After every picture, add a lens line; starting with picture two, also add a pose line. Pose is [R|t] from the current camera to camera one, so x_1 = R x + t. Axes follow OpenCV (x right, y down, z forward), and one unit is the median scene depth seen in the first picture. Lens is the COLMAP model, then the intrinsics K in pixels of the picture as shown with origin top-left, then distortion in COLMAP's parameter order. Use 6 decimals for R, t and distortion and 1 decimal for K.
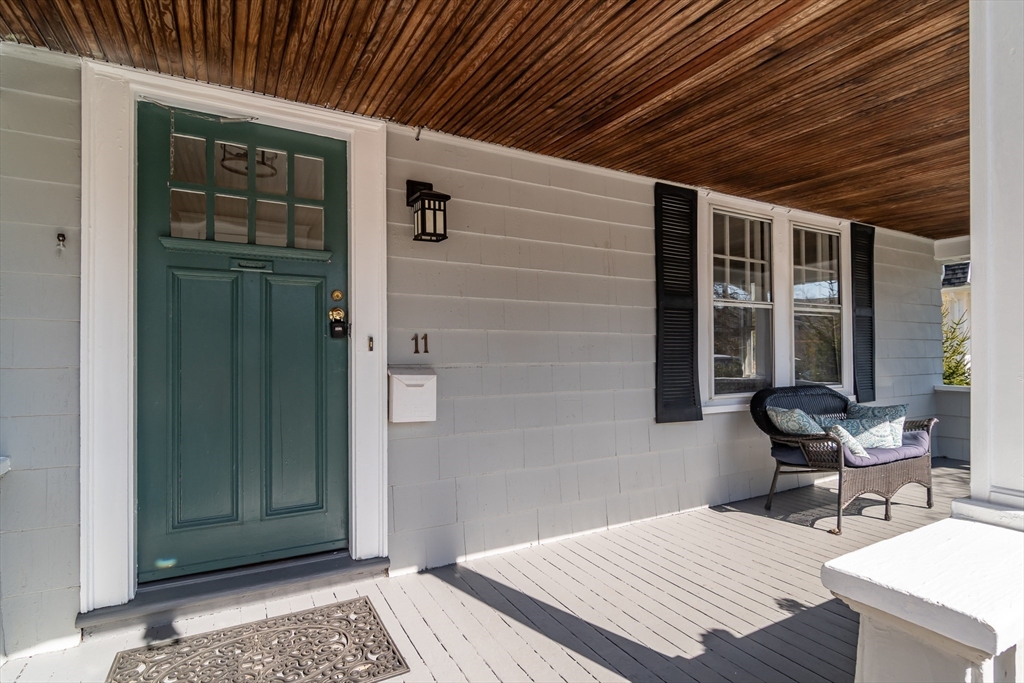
lens RADIAL K [[520.8, 0, 512.0], [0, 520.8, 356.9], [0, 0, 1]] dist [-0.003300, -0.000766]
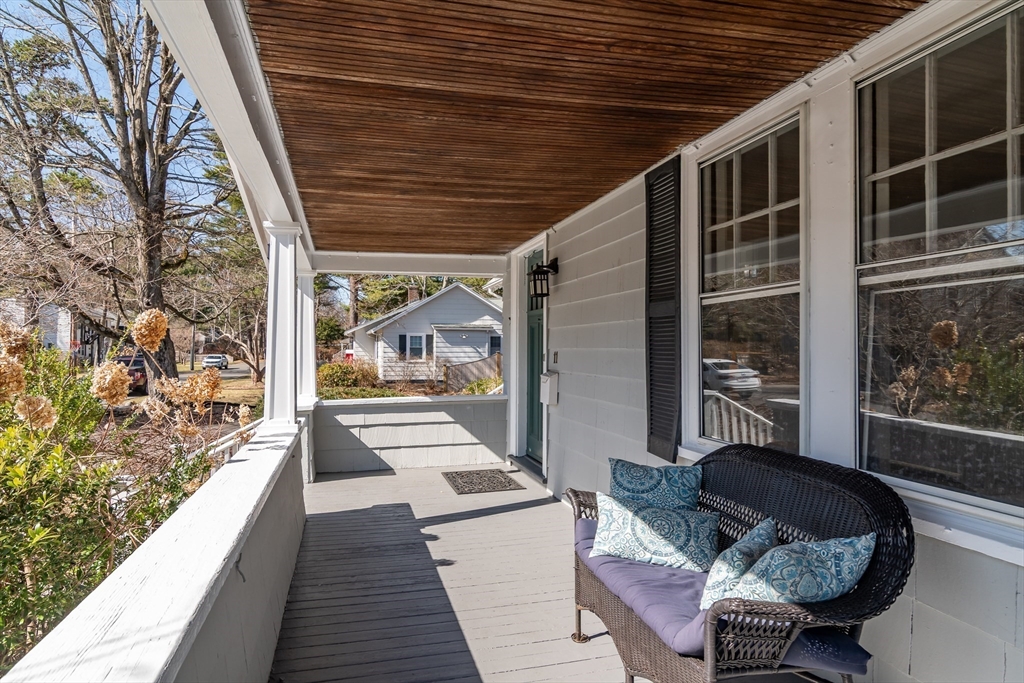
lens RADIAL K [[633.5, 0, 512.0], [0, 633.5, 341.5], [0, 0, 1]] dist [0.000648, 0.000133]
pose [[-0.263028, -0.001932, -0.964786, 1.376309], [0.007296, 0.999965, -0.003992, -0.053185], [0.964761, -0.008089, -0.263005, 1.070429]]
